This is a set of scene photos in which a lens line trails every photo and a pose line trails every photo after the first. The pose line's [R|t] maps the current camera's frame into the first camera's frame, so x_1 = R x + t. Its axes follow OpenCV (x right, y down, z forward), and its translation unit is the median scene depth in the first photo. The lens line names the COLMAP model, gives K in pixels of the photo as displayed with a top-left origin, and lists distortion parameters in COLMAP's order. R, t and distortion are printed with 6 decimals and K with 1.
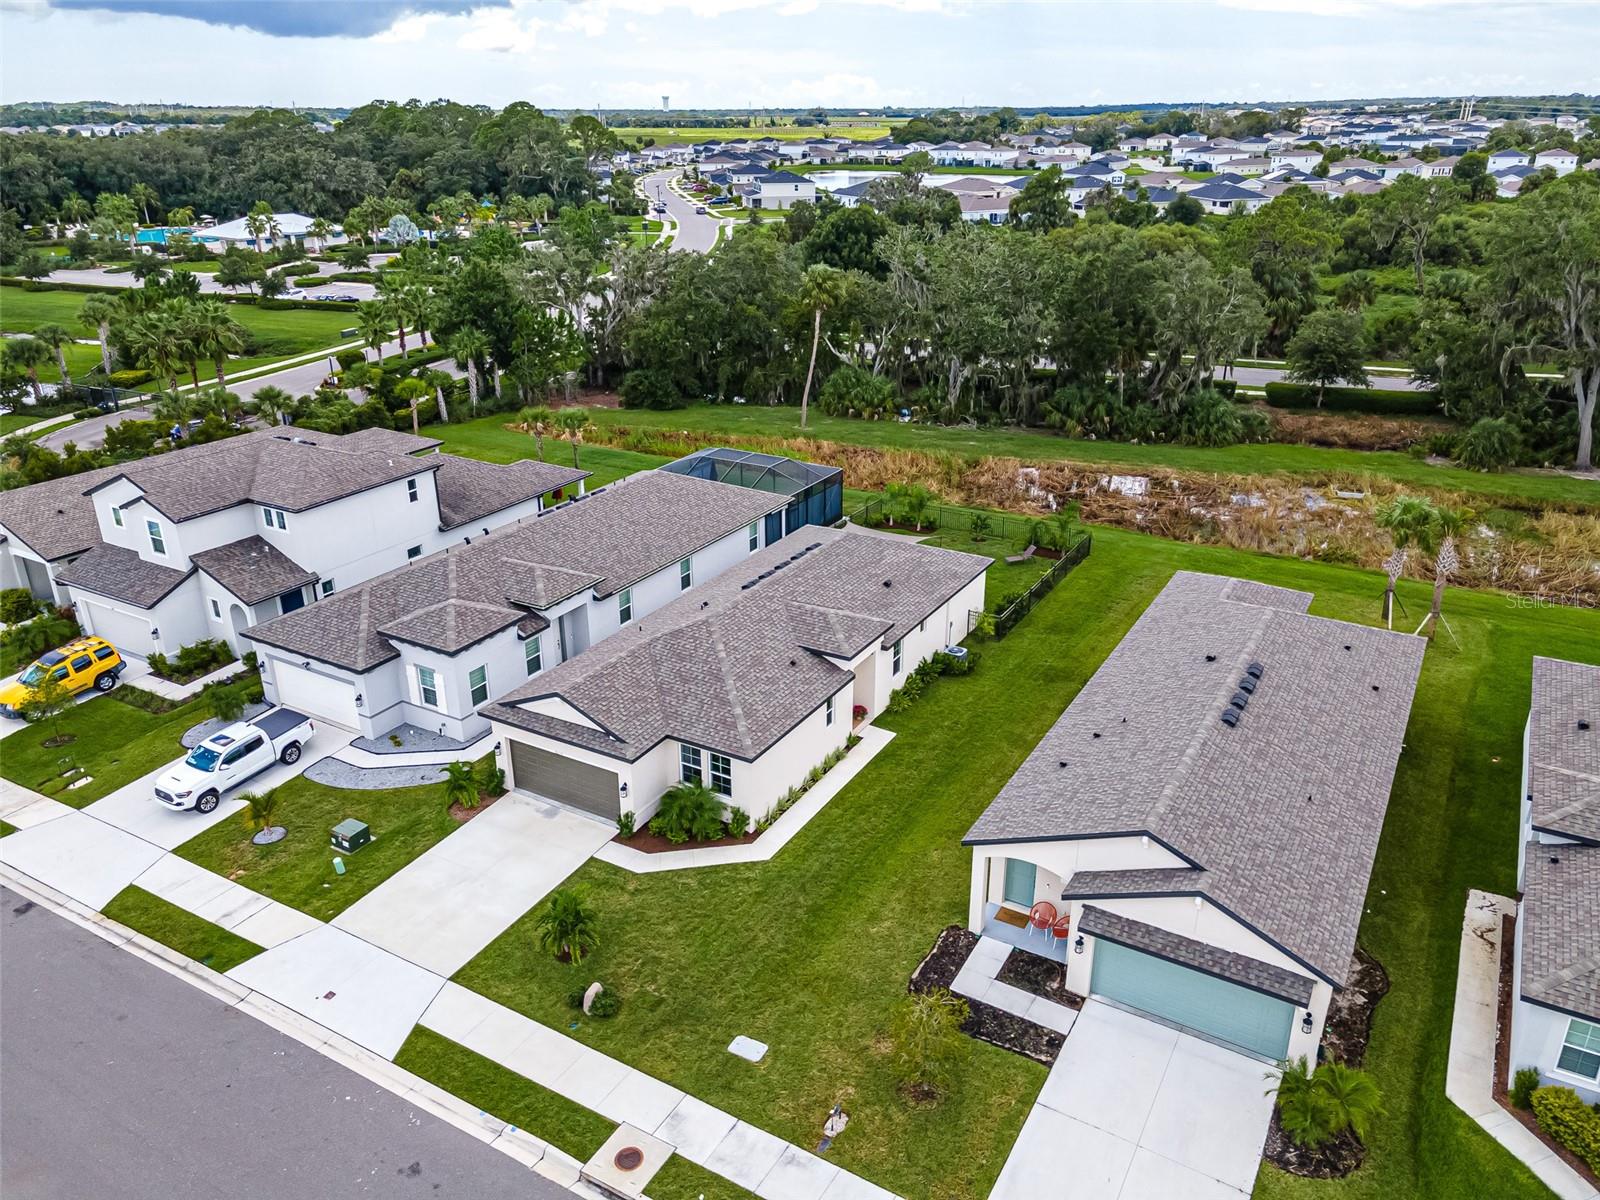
lens RADIAL K [[1165.9, 0, 804.2], [0, 1165.9, 596.7], [0, 0, 1]] dist [0.019992, 0.047399]
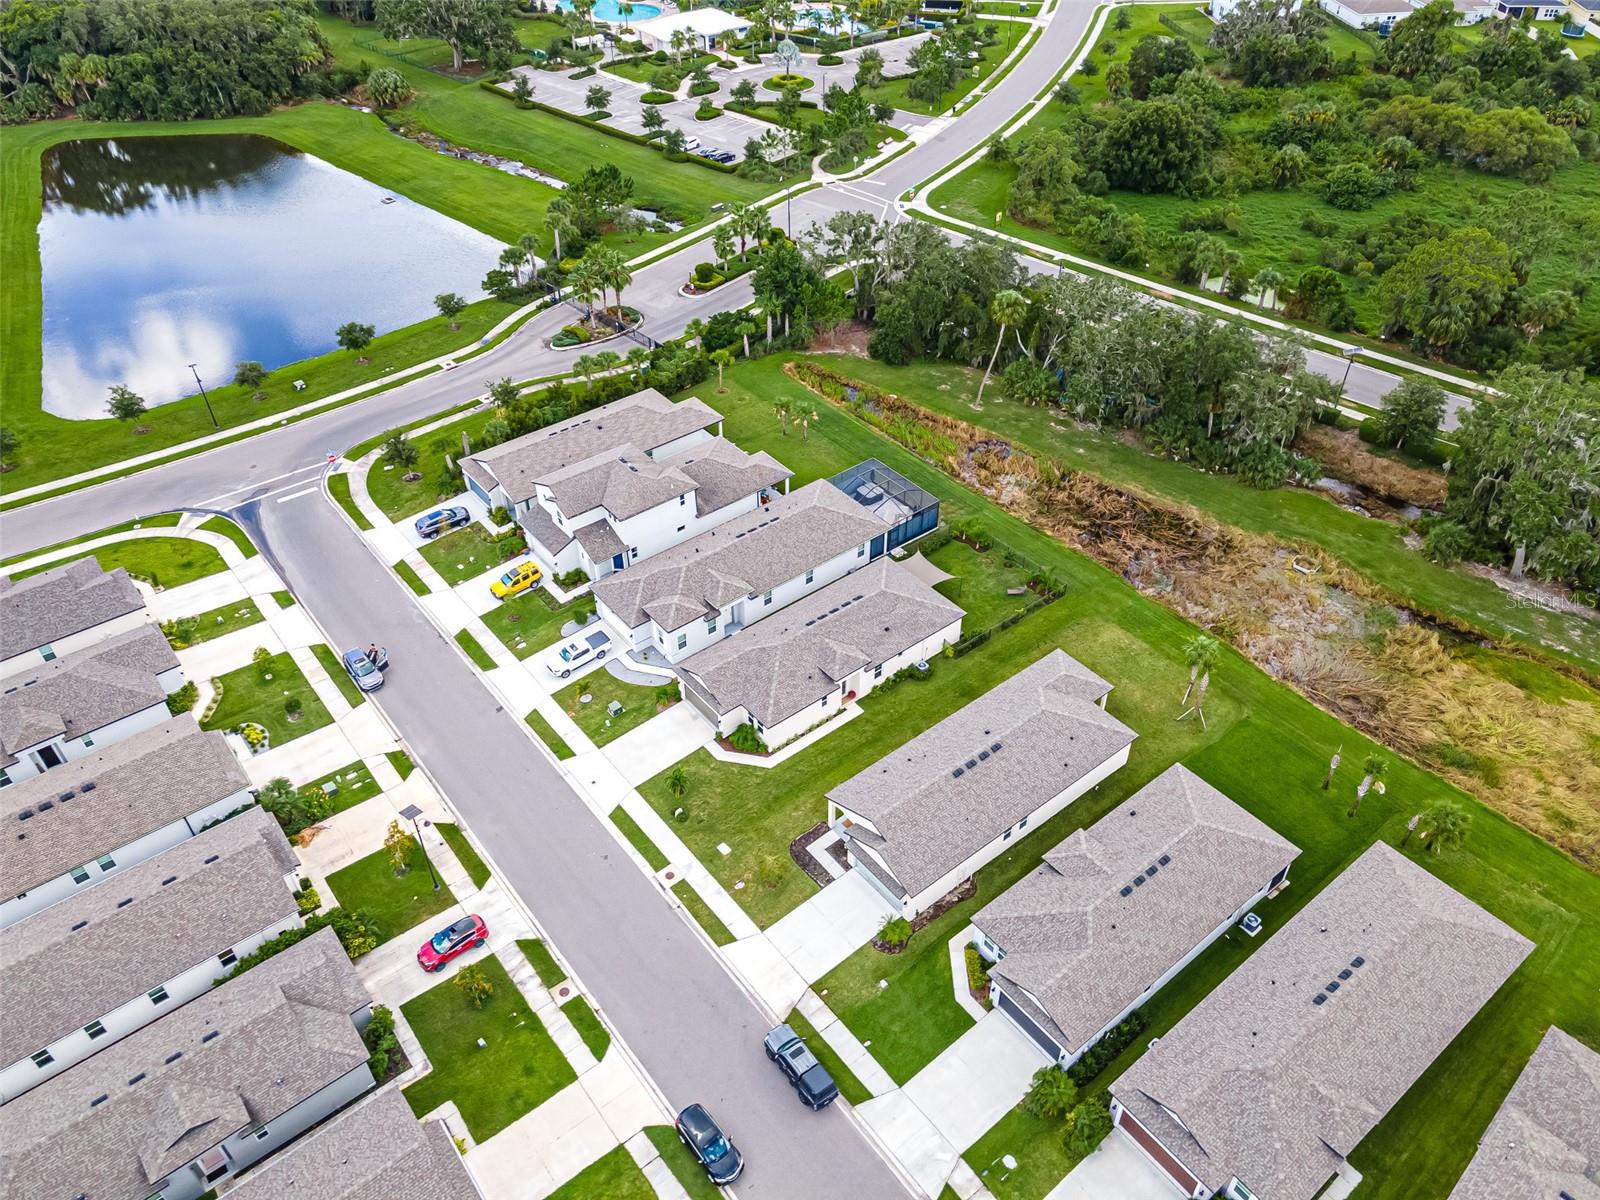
lens RADIAL K [[1184.0, 0, 800.0], [0, 1184.0, 569.0], [0, 0, 1]] dist [0.044097, -0.003404]
pose [[0.932564, 0.220884, -0.285543, 0.500310], [-0.132744, 0.945366, 0.297762, -0.705916], [0.335713, -0.239778, 0.910935, -0.851331]]
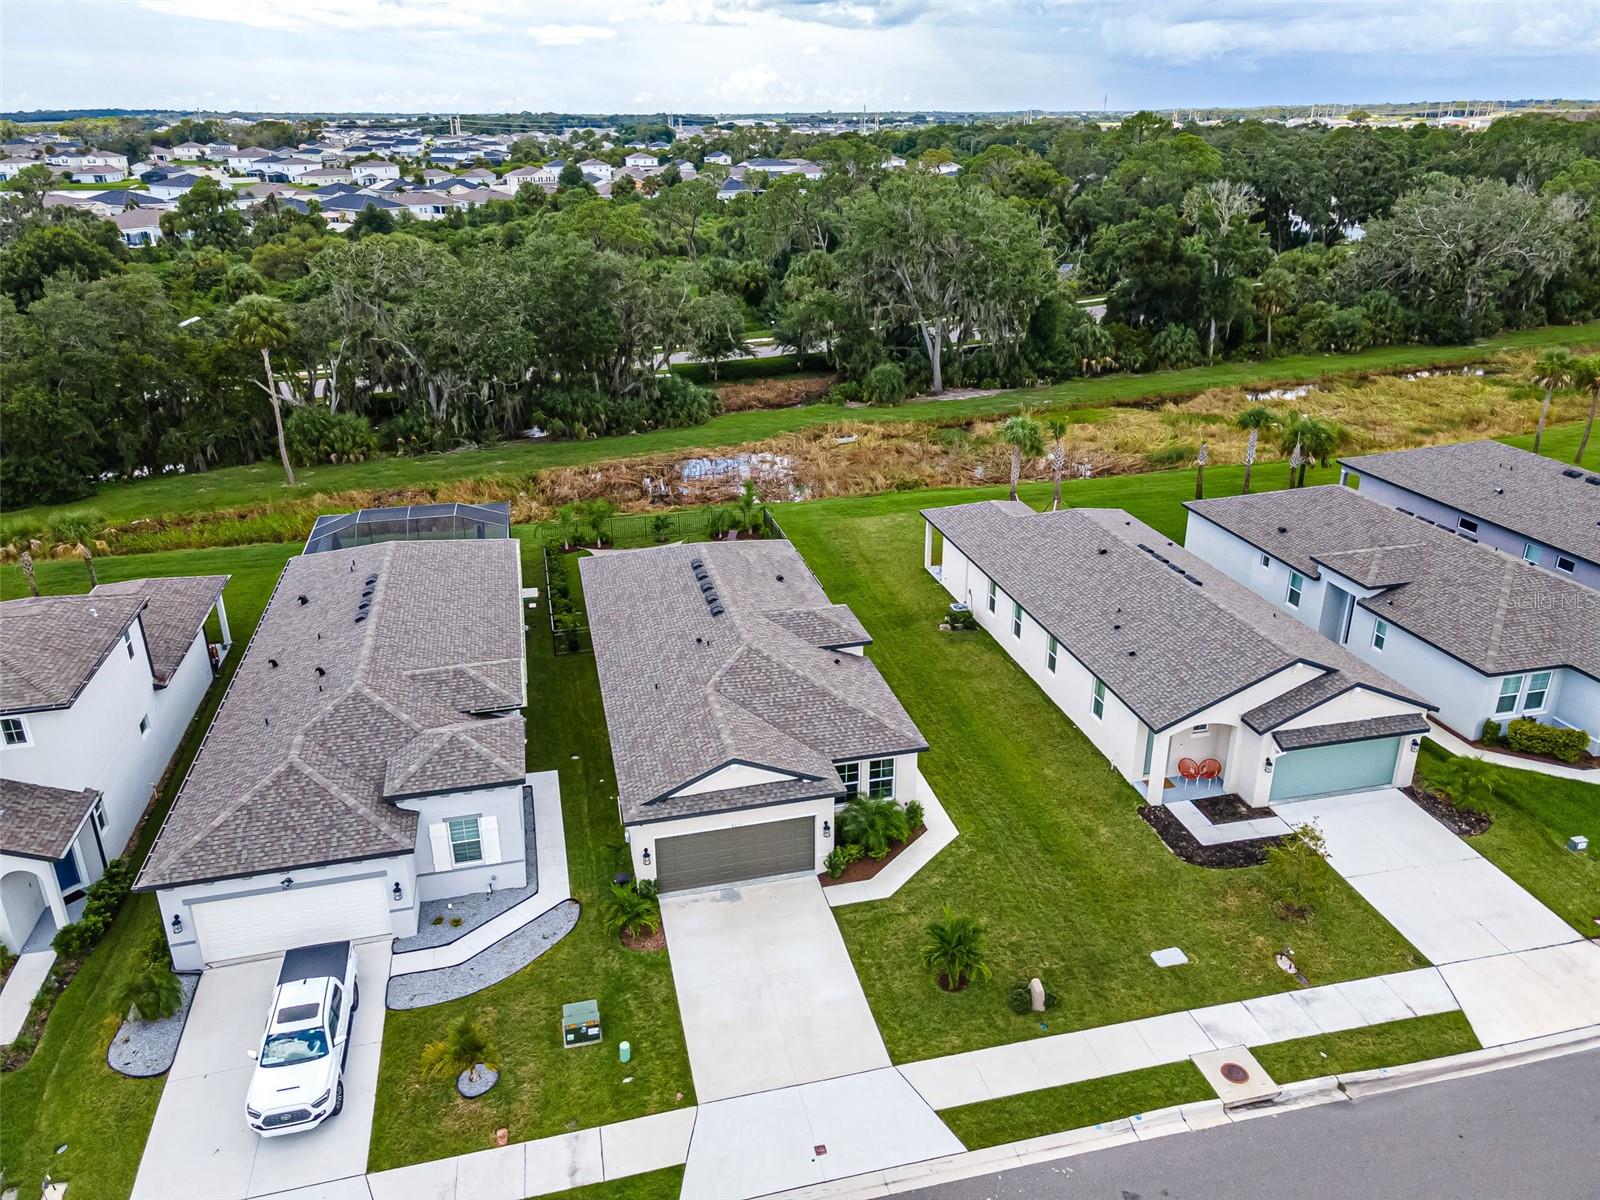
lens RADIAL K [[1165.9, 0, 804.2], [0, 1165.9, 596.7], [0, 0, 1]] dist [0.019992, 0.047399]
pose [[0.717561, -0.264595, 0.644279, -0.603996], [0.270186, 0.958339, 0.092657, -0.088719], [-0.641955, 0.107588, 0.759157, 0.229229]]
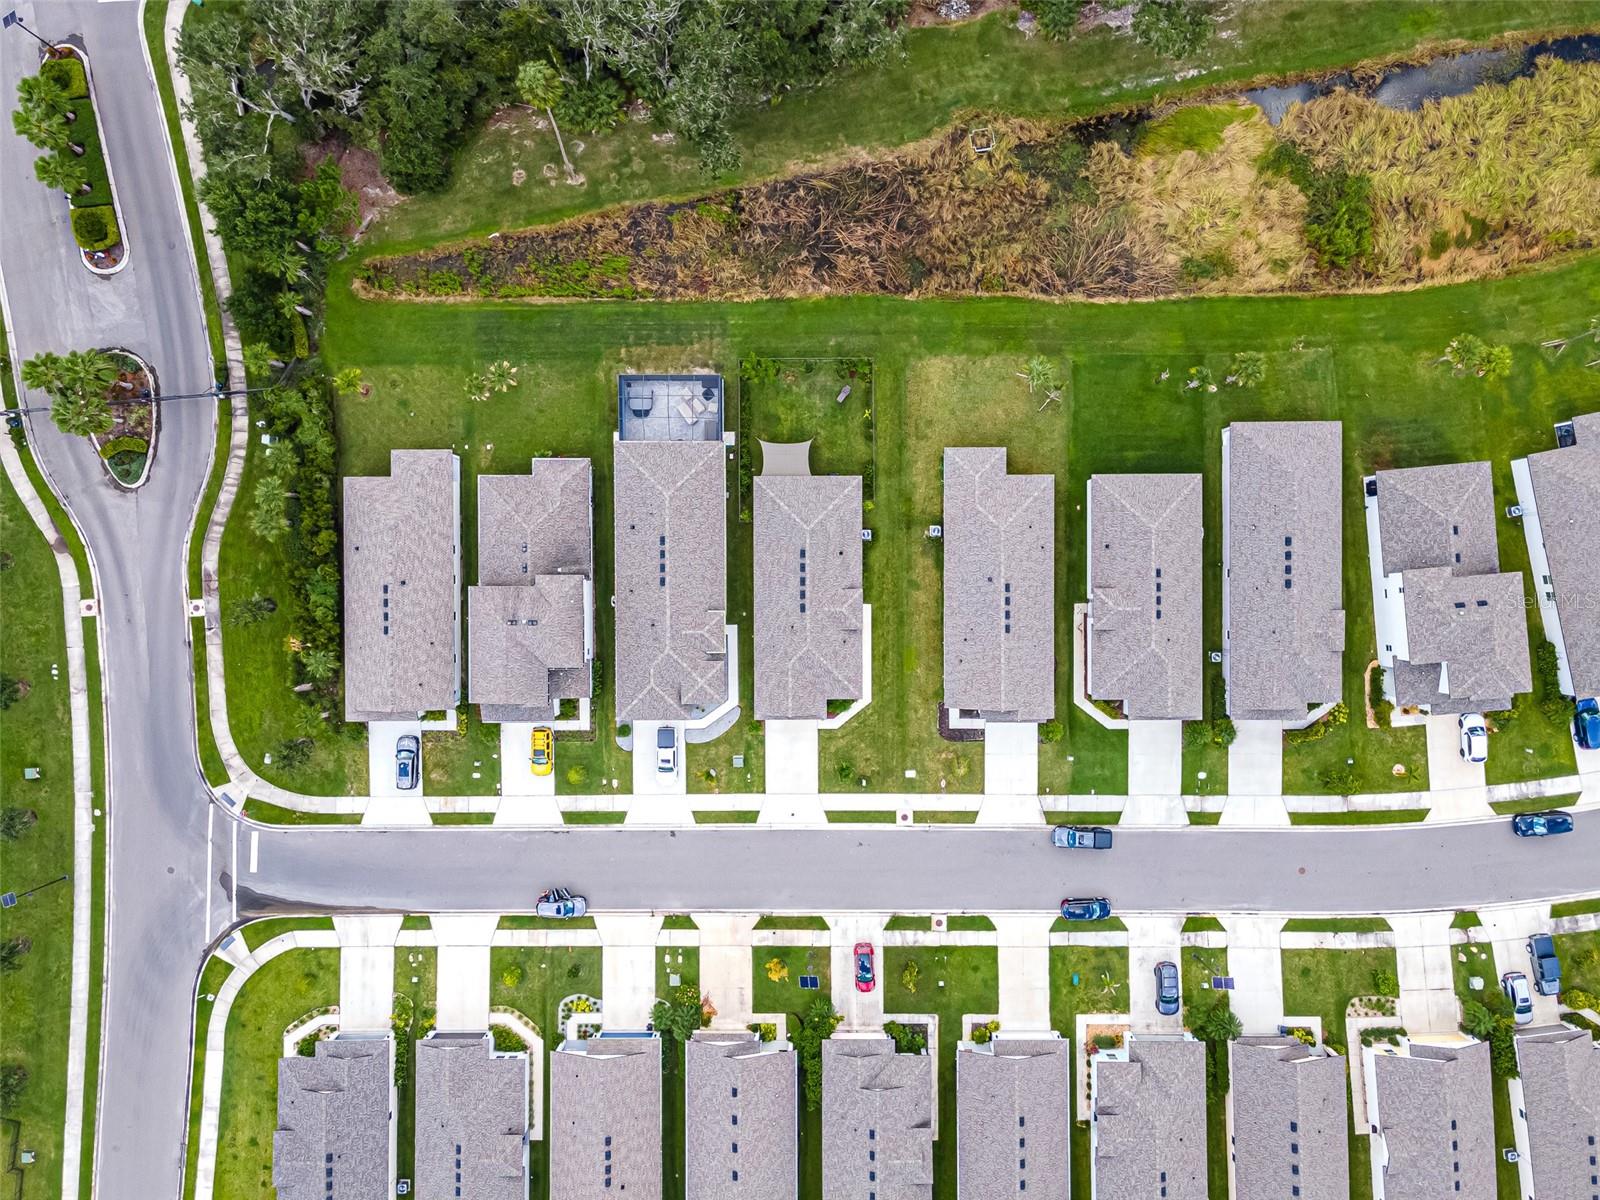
lens RADIAL K [[1165.9, 0, 804.2], [0, 1165.9, 596.7], [0, 0, 1]] dist [0.019992, 0.047399]
pose [[0.859742, -0.510637, -0.009656, -0.010507], [0.206578, 0.330392, 0.920960, -2.143904], [-0.467086, -0.793782, 0.389538, 0.112404]]
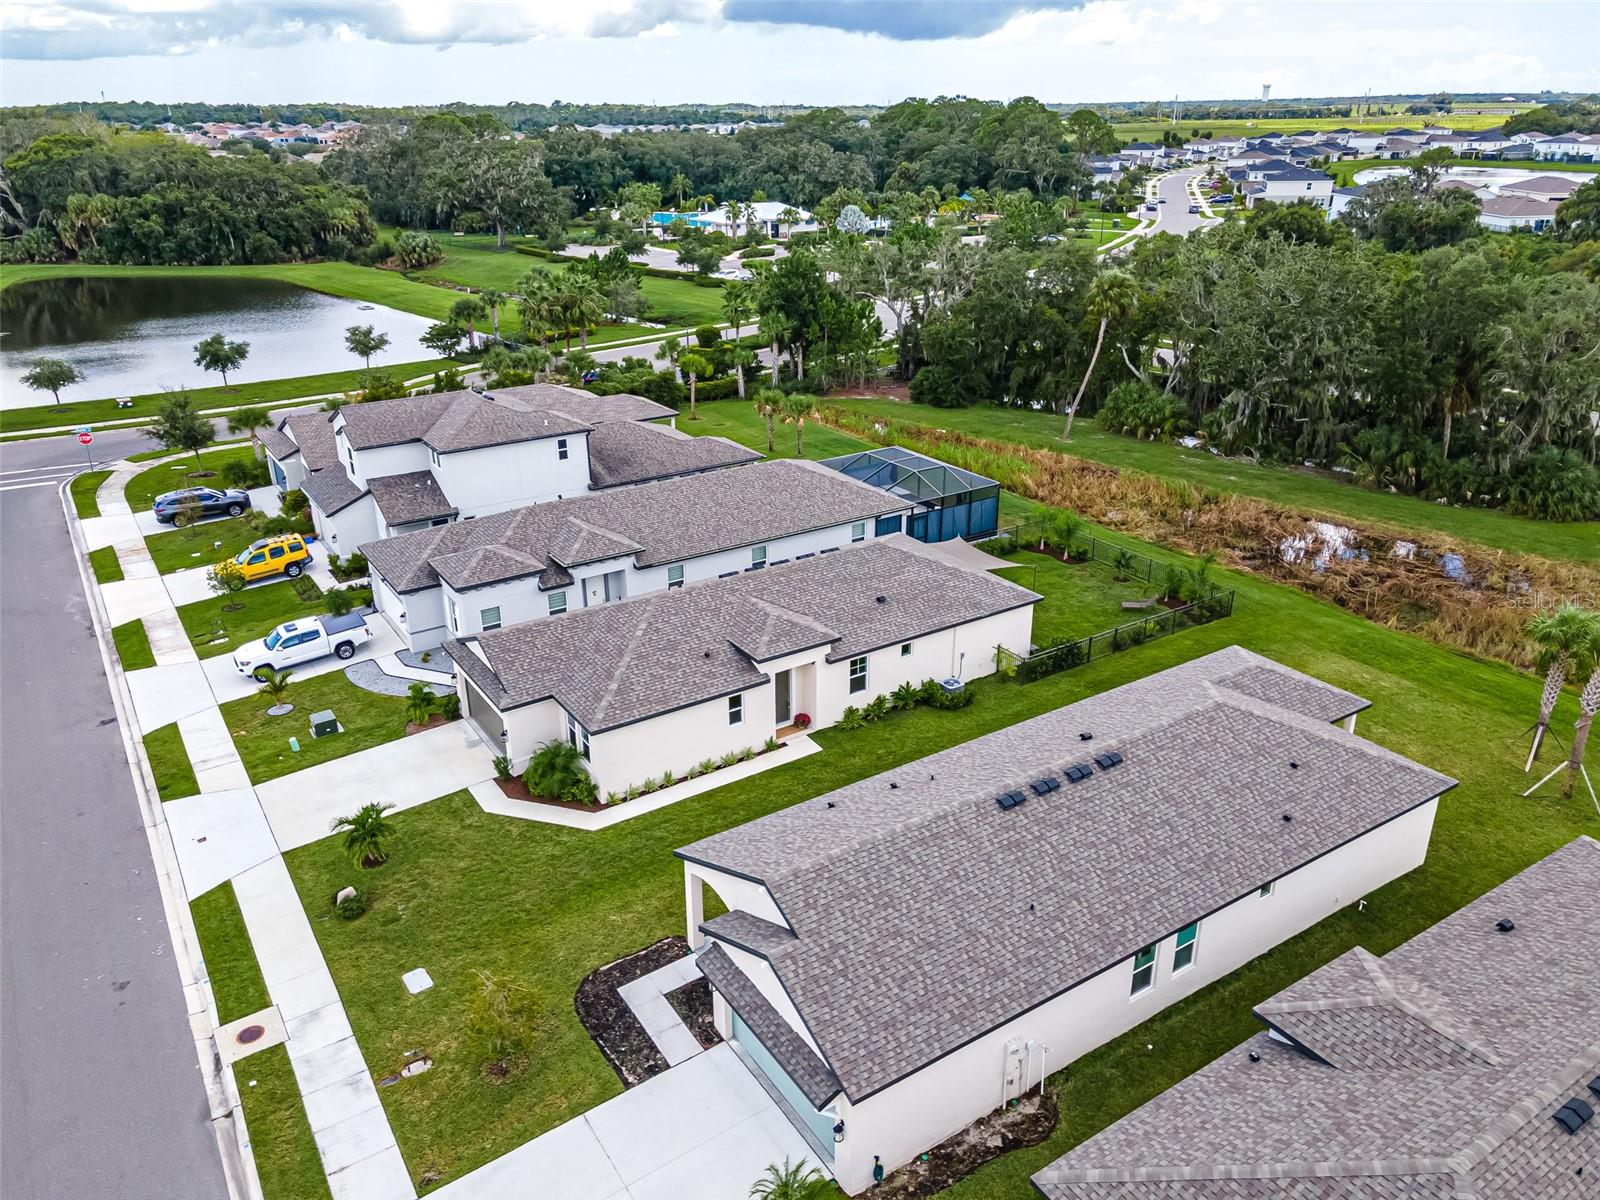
lens RADIAL K [[1165.9, 0, 804.2], [0, 1165.9, 596.7], [0, 0, 1]] dist [0.019992, 0.047399]
pose [[0.896490, 0.170202, -0.409068, 0.432133], [-0.168229, 0.984891, 0.041106, -0.044671], [0.409884, 0.031966, 0.911577, 0.098118]]
